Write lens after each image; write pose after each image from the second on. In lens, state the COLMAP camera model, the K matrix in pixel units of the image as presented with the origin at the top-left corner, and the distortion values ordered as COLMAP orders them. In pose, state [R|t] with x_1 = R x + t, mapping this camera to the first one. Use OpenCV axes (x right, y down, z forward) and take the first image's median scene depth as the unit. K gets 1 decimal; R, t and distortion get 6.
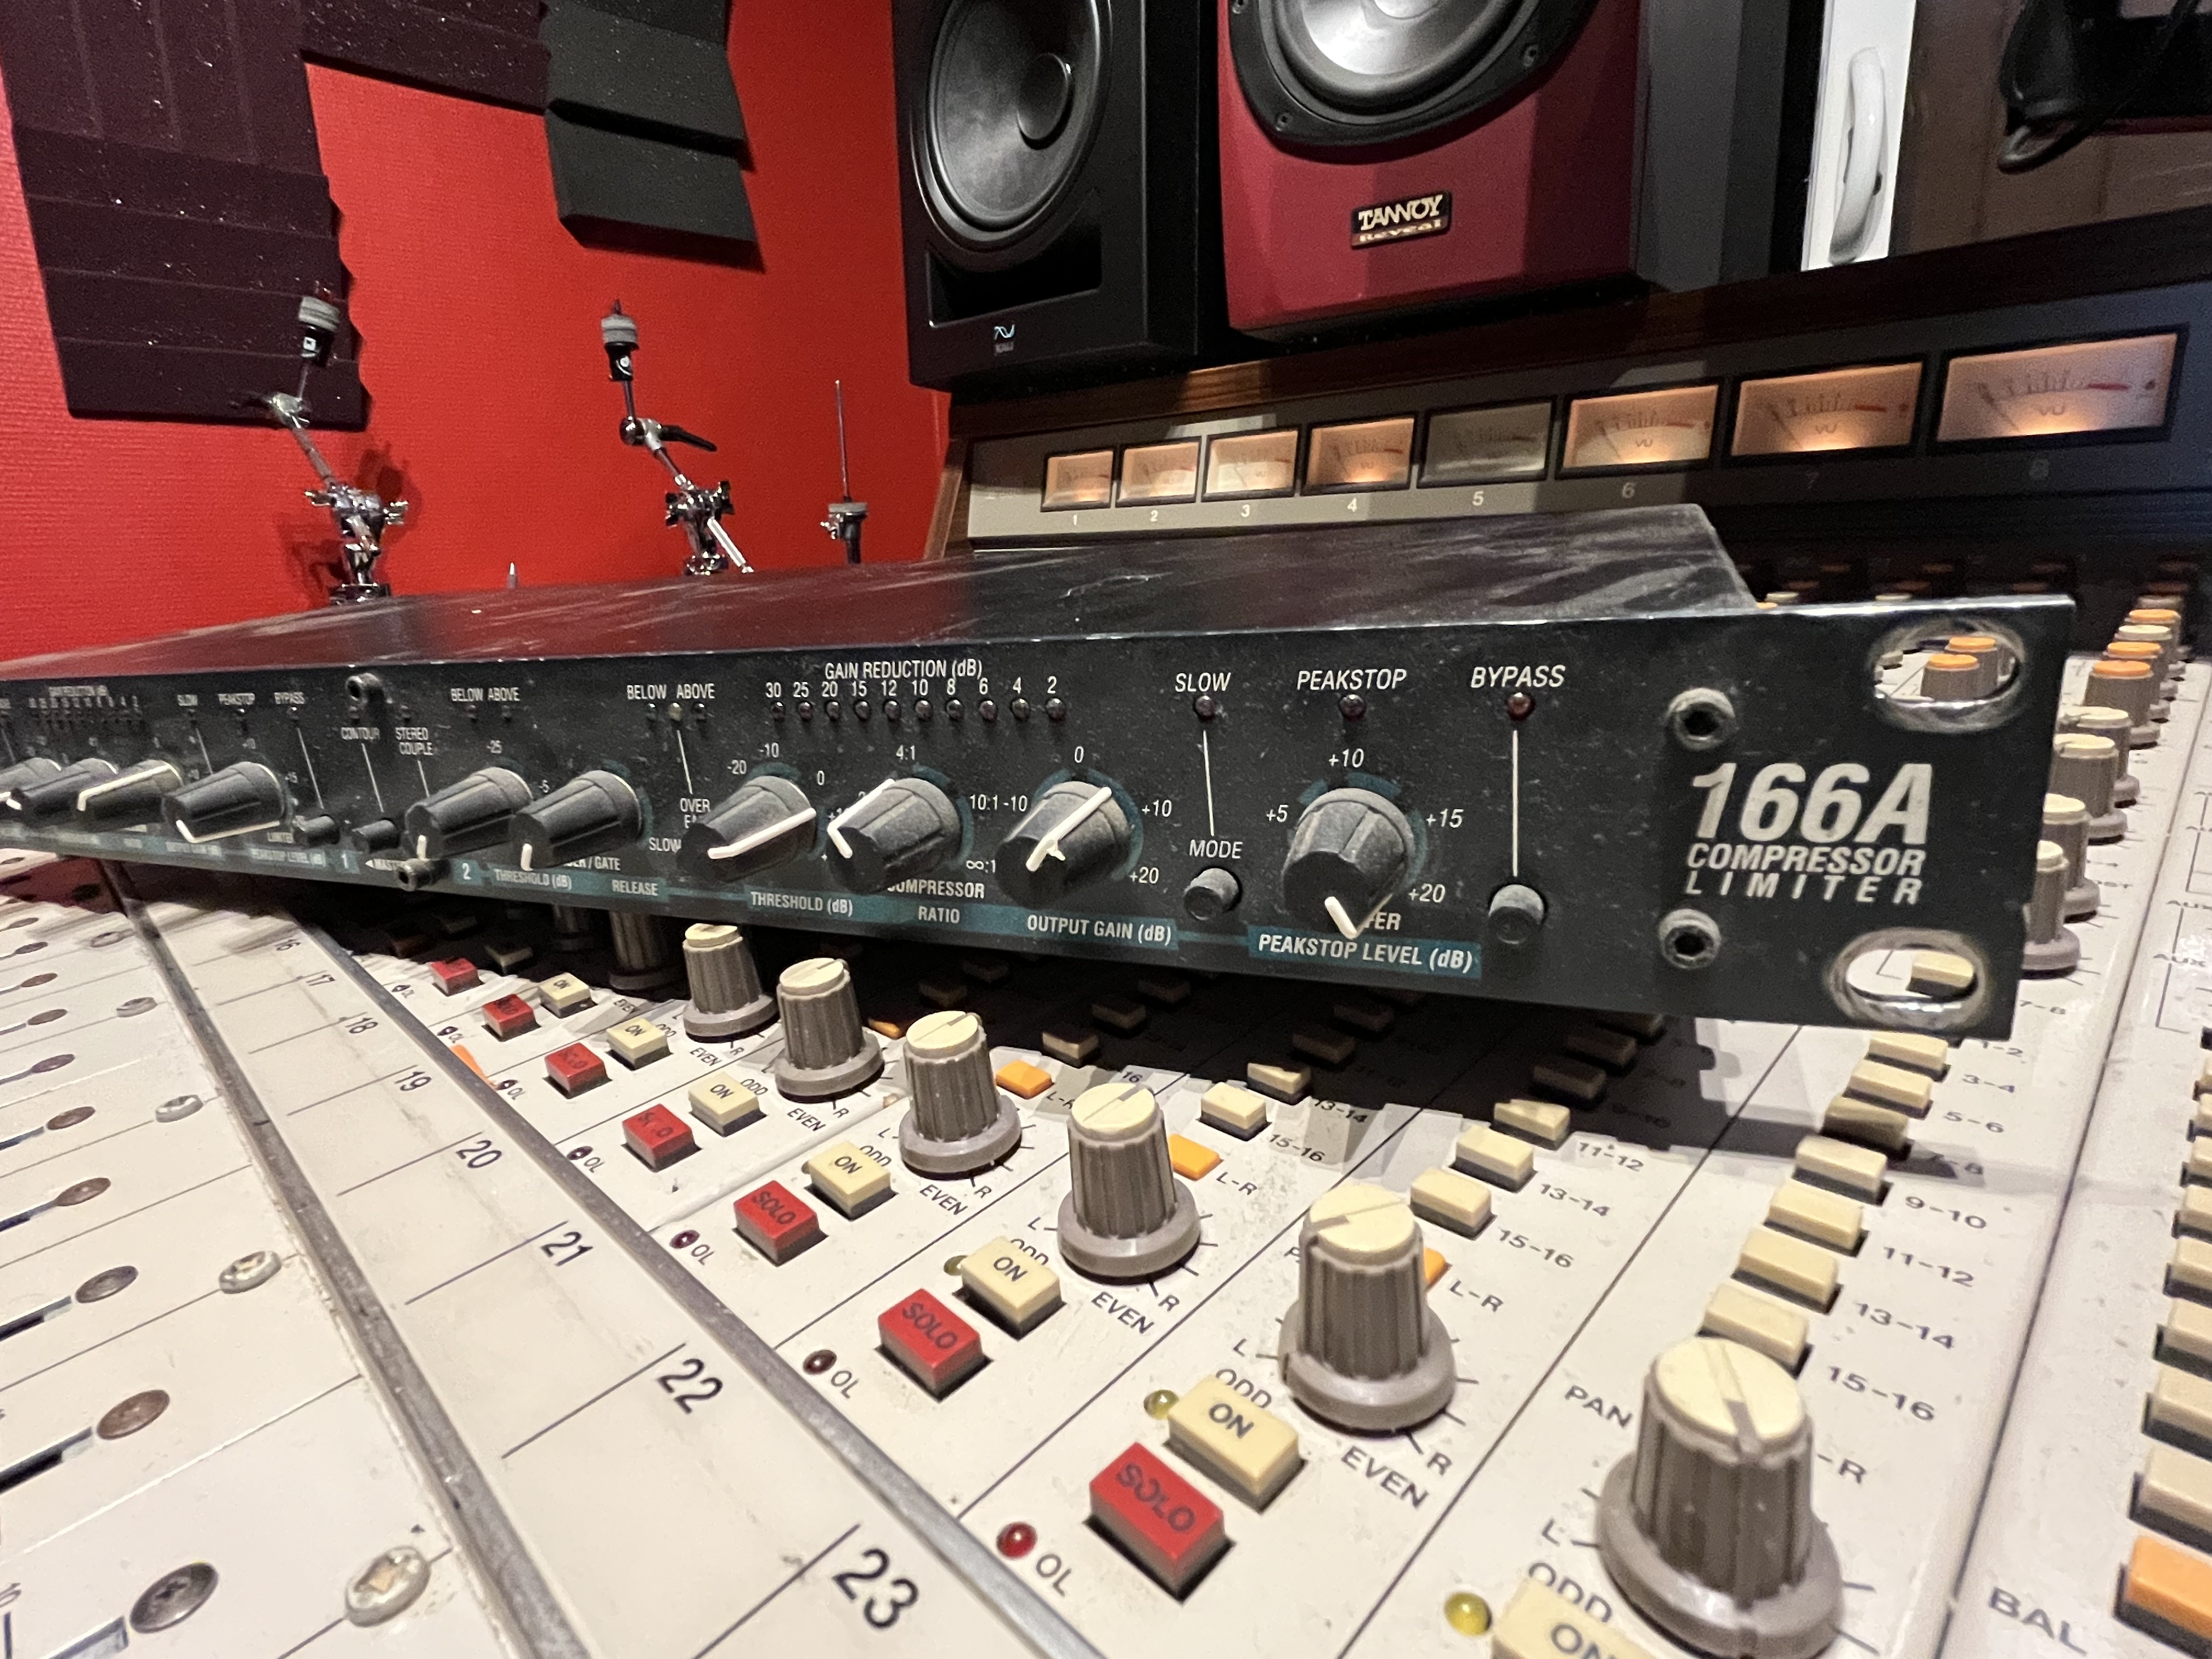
lens RADIAL K [[1122.5, 0, 1073.6], [0, 1122.5, 817.1], [0, 0, 1]] dist [-0.003325, -0.000352]
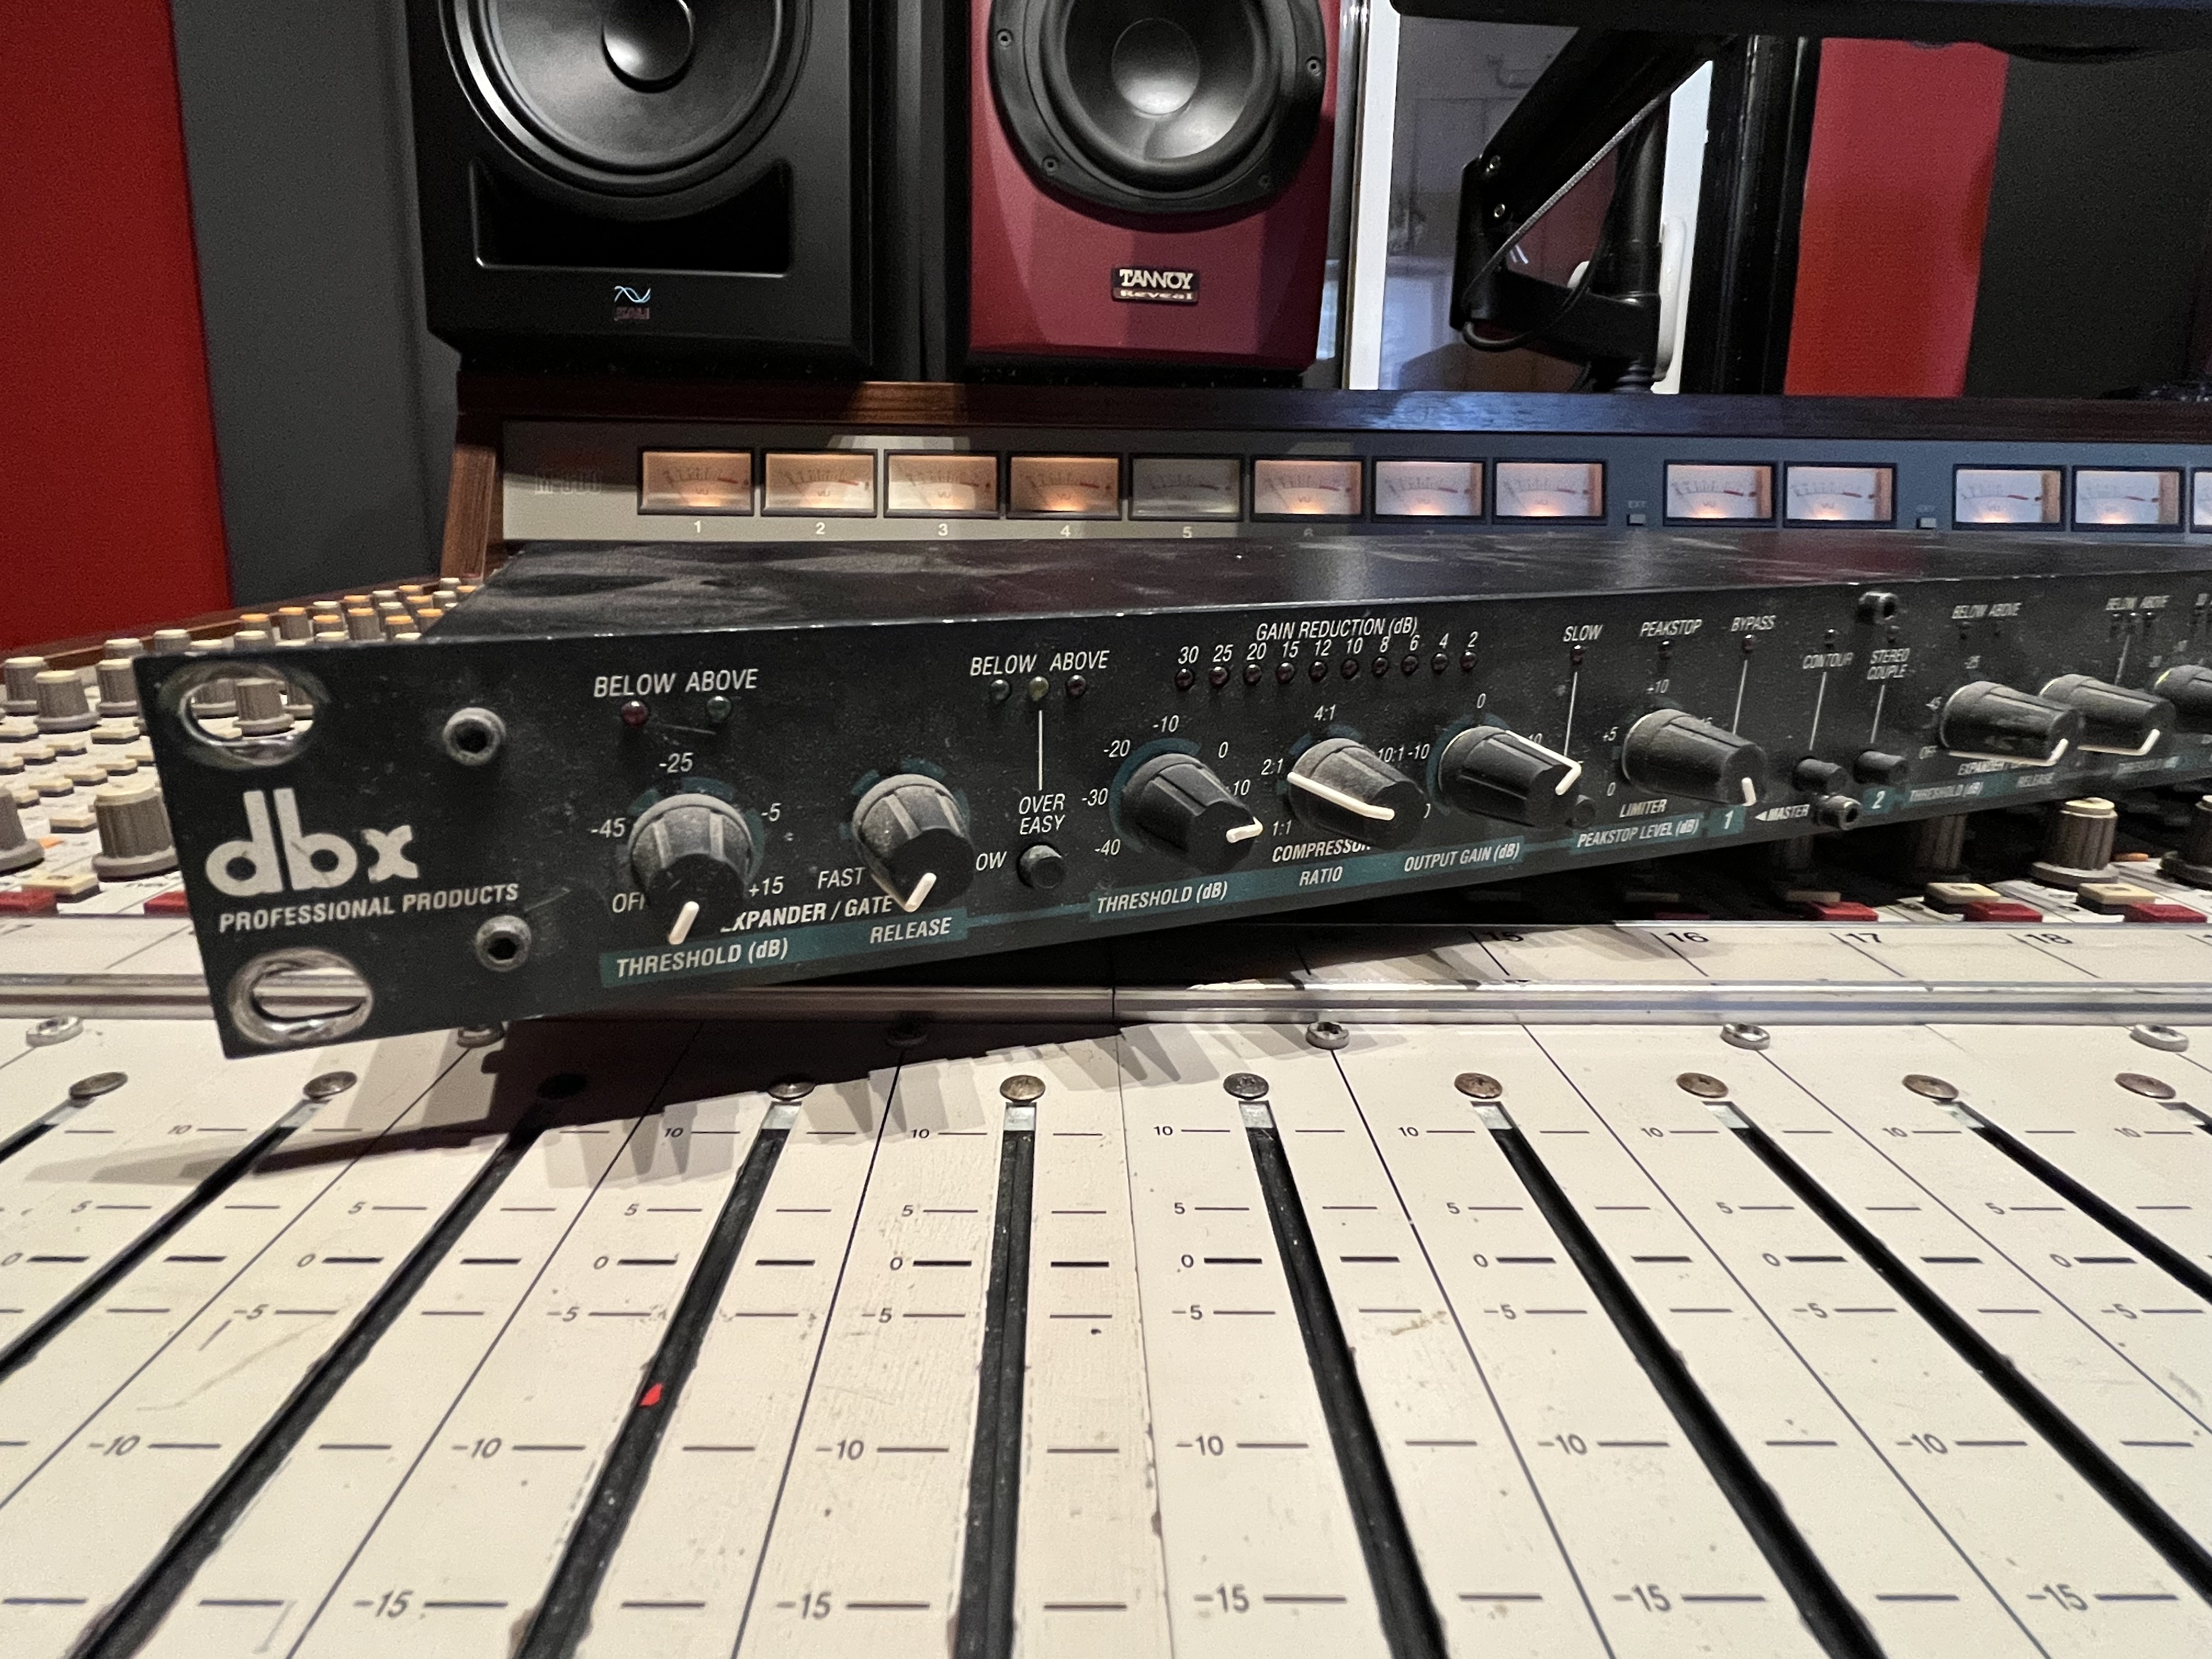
lens RADIAL K [[1117.7, 0, 1071.2], [0, 1117.7, 825.0], [0, 0, 1]] dist [-0.002279, 0.000548]
pose [[0.688971, -0.110505, 0.716315, -0.580275], [0.140245, 0.989956, 0.017828, -0.015346], [-0.711091, 0.088177, 0.697549, 0.277525]]
